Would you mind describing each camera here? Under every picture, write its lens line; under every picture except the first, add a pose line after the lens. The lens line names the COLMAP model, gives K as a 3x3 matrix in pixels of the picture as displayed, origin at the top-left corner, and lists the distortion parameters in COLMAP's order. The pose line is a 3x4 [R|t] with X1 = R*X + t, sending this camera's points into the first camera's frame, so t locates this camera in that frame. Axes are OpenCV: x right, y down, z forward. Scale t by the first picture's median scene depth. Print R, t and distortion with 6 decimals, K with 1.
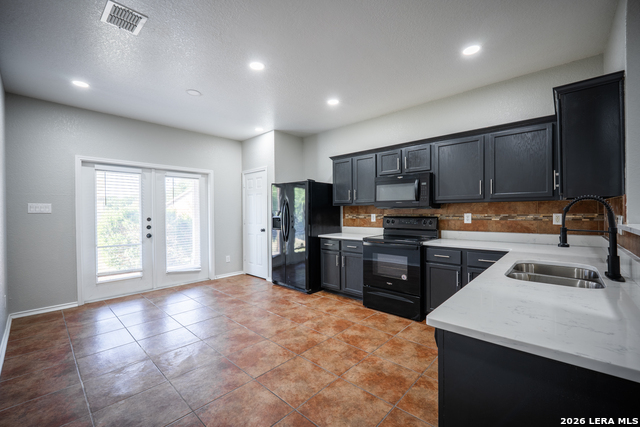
lens RADIAL K [[263.3, 0, 313.5], [0, 263.3, 213.4], [0, 0, 1]] dist [-0.001958, -0.000668]
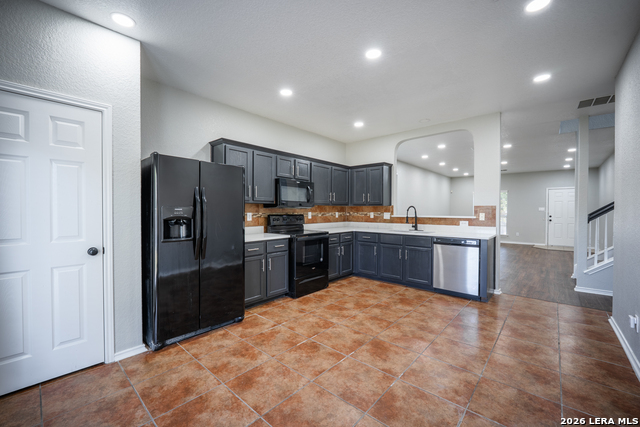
lens RADIAL K [[263.3, 0, 313.5], [0, 263.3, 213.4], [0, 0, 1]] dist [-0.001958, -0.000668]
pose [[-0.010990, -0.002769, 0.999936, -0.963115], [0.004510, 0.999986, 0.002819, 0.004226], [-0.999929, 0.004541, -0.010977, 1.023200]]
